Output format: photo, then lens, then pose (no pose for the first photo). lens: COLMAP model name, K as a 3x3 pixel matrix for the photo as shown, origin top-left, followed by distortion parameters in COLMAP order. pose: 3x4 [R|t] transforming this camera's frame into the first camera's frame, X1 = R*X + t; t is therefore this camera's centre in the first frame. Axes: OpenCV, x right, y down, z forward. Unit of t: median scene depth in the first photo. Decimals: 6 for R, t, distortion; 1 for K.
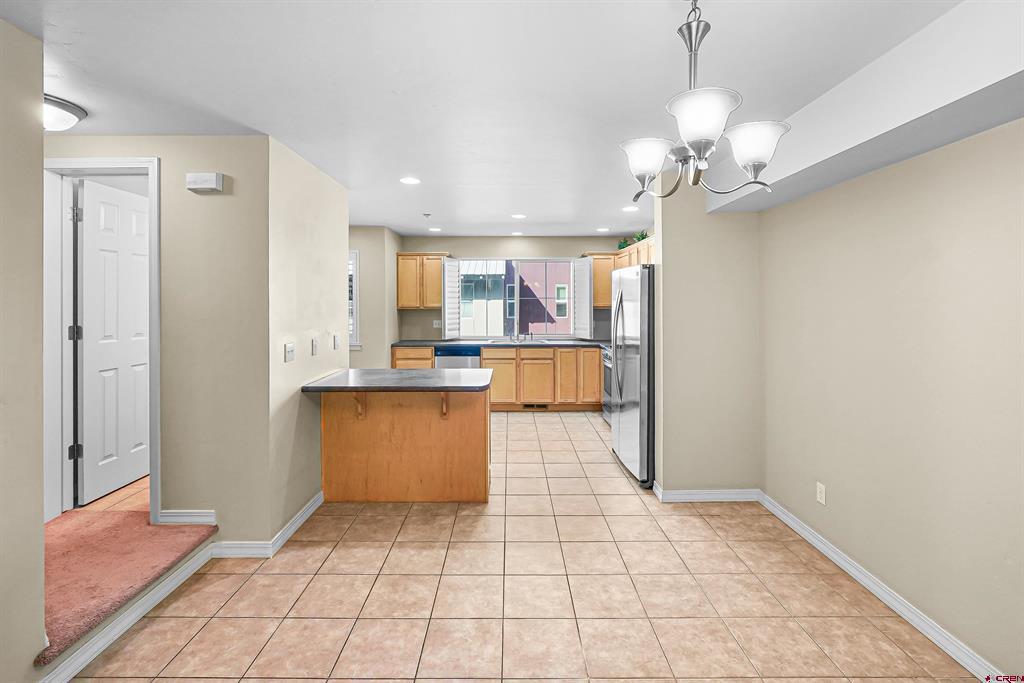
lens RADIAL K [[445.8, 0, 512.9], [0, 445.8, 305.6], [0, 0, 1]] dist [-0.004667, 0.000632]
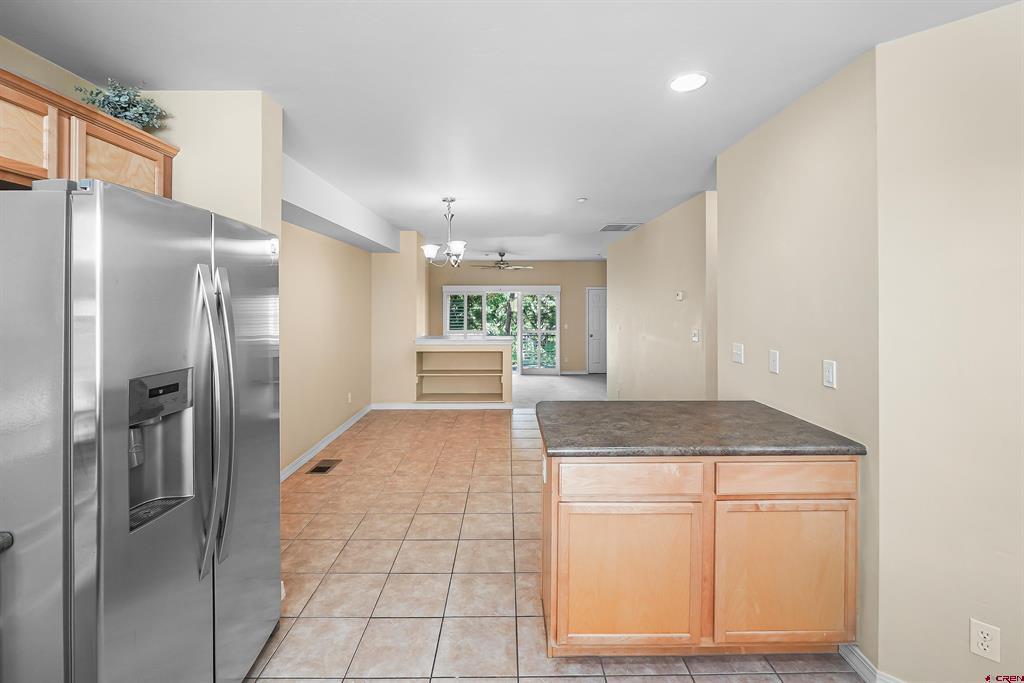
lens RADIAL K [[445.8, 0, 505.5], [0, 445.8, 300.8], [0, 0, 1]] dist [-0.004667, 0.000632]
pose [[-0.999939, -0.000214, 0.011026, -0.005078], [-0.000101, 0.999947, 0.010275, -0.008410], [-0.011027, 0.010273, -0.999886, 0.922768]]
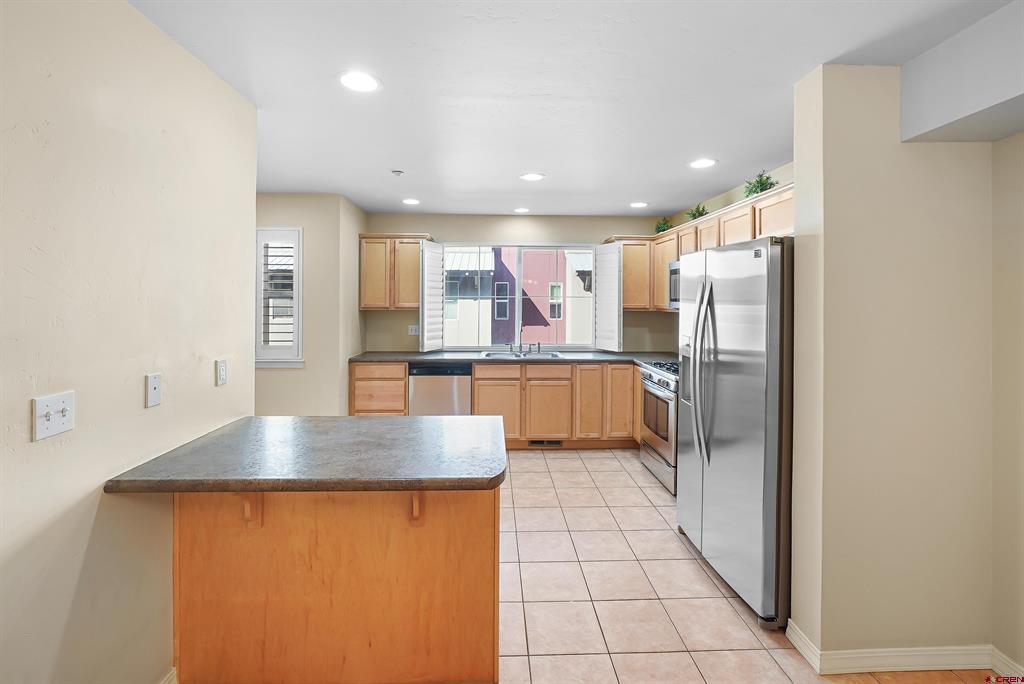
lens RADIAL K [[451.7, 0, 510.4], [0, 451.7, 296.9], [0, 0, 1]] dist [-0.016696, 0.002503]
pose [[0.999492, 0.006847, 0.031137, -0.033847], [-0.006265, 0.999804, -0.018774, -0.001821], [-0.031260, 0.018569, 0.999339, 0.257305]]
